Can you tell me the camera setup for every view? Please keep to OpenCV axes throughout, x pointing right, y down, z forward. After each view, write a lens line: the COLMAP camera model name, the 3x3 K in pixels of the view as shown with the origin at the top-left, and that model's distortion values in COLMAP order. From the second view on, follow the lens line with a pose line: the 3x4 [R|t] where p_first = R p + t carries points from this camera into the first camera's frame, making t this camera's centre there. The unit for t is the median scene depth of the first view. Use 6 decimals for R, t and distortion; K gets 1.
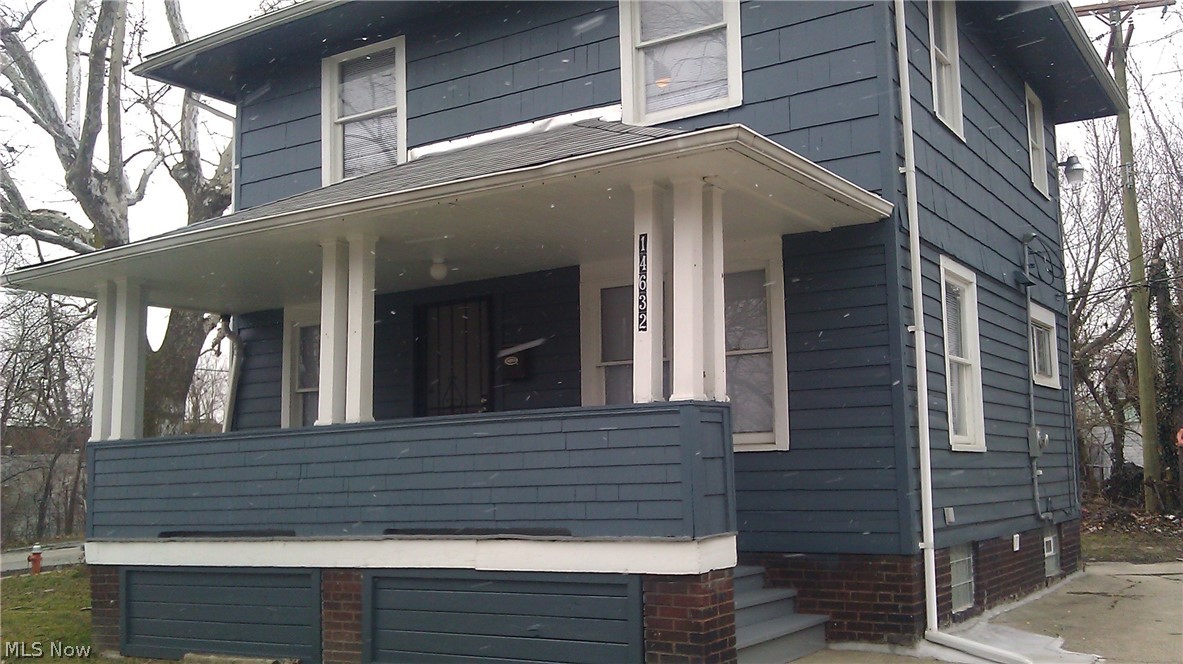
lens RADIAL K [[1171.9, 0, 586.8], [0, 1171.9, 319.0], [0, 0, 1]] dist [0.083746, 0.000000]
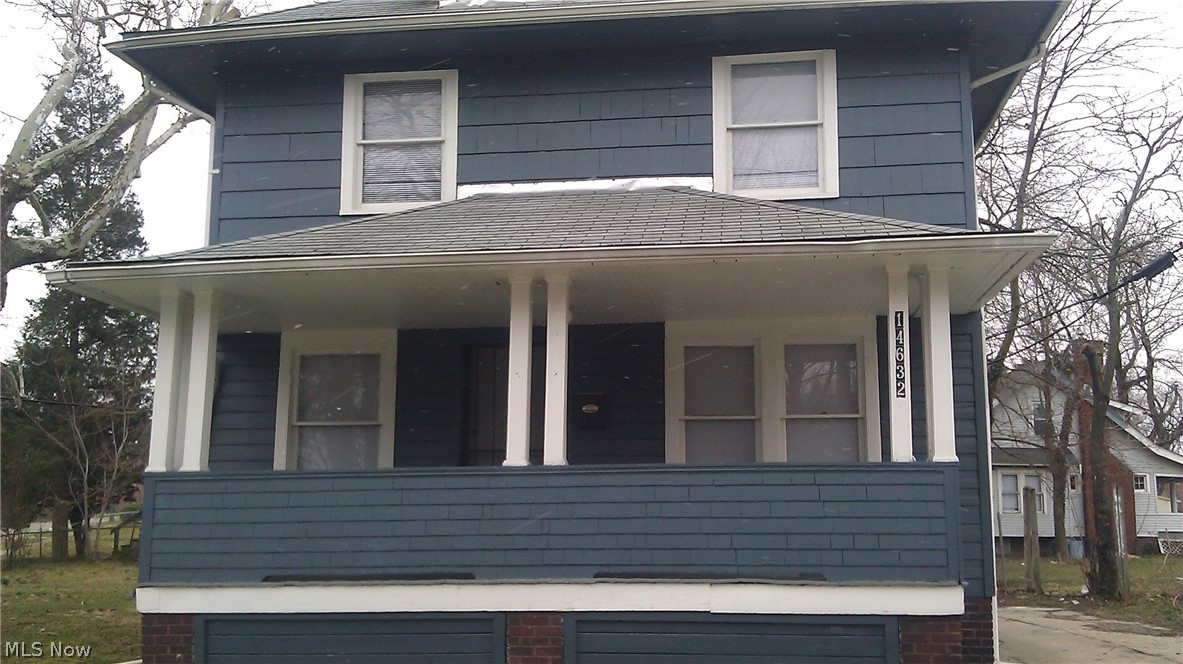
lens RADIAL K [[1171.9, 0, 585.6], [0, 1171.9, 334.8], [0, 0, 1]] dist [0.083746, 0.000000]
pose [[0.901622, 0.087881, 0.423503, -0.591539], [-0.076685, 0.996109, -0.043442, 0.018908], [-0.425673, 0.006692, 0.904852, 0.087010]]
